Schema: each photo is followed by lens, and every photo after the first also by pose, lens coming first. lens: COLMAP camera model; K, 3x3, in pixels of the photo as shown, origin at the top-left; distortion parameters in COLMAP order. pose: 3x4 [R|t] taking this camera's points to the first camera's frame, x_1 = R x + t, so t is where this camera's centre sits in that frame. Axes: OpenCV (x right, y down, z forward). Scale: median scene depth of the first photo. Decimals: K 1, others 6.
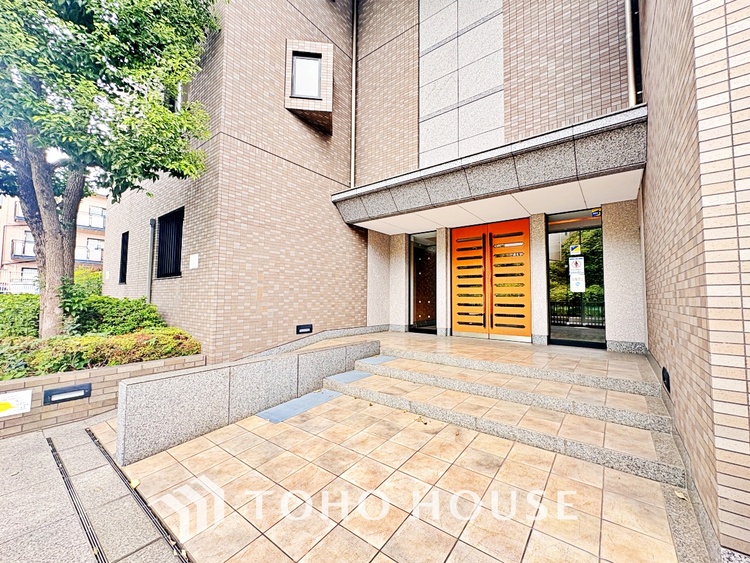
lens RADIAL K [[309.3, 0, 381.1], [0, 309.3, 278.2], [0, 0, 1]] dist [0.000223, -0.000040]
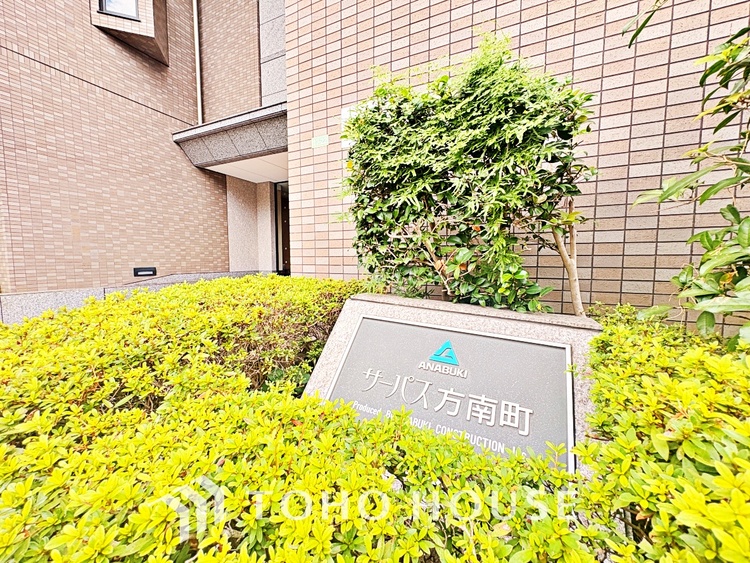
lens RADIAL K [[299.6, 0, 375.2], [0, 299.6, 278.6], [0, 0, 1]] dist [-0.001307, -0.000102]
pose [[0.974811, -0.023057, 0.221838, 0.262265], [-0.007247, 0.990842, 0.134830, 0.050333], [-0.222915, -0.133042, 0.965717, -0.105097]]
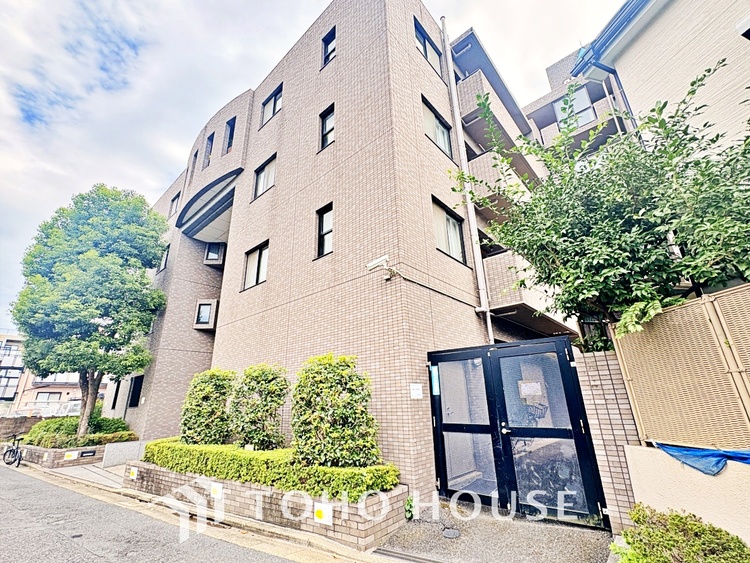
lens RADIAL K [[335.4, 0, 375.0], [0, 335.4, 281.5], [0, 0, 1]] dist [-0.001305, -0.000186]
pose [[0.997503, -0.051190, -0.048649, 1.150488], [0.035440, 0.958720, -0.282135, -0.119600], [0.061083, 0.279706, 0.958141, -1.382432]]
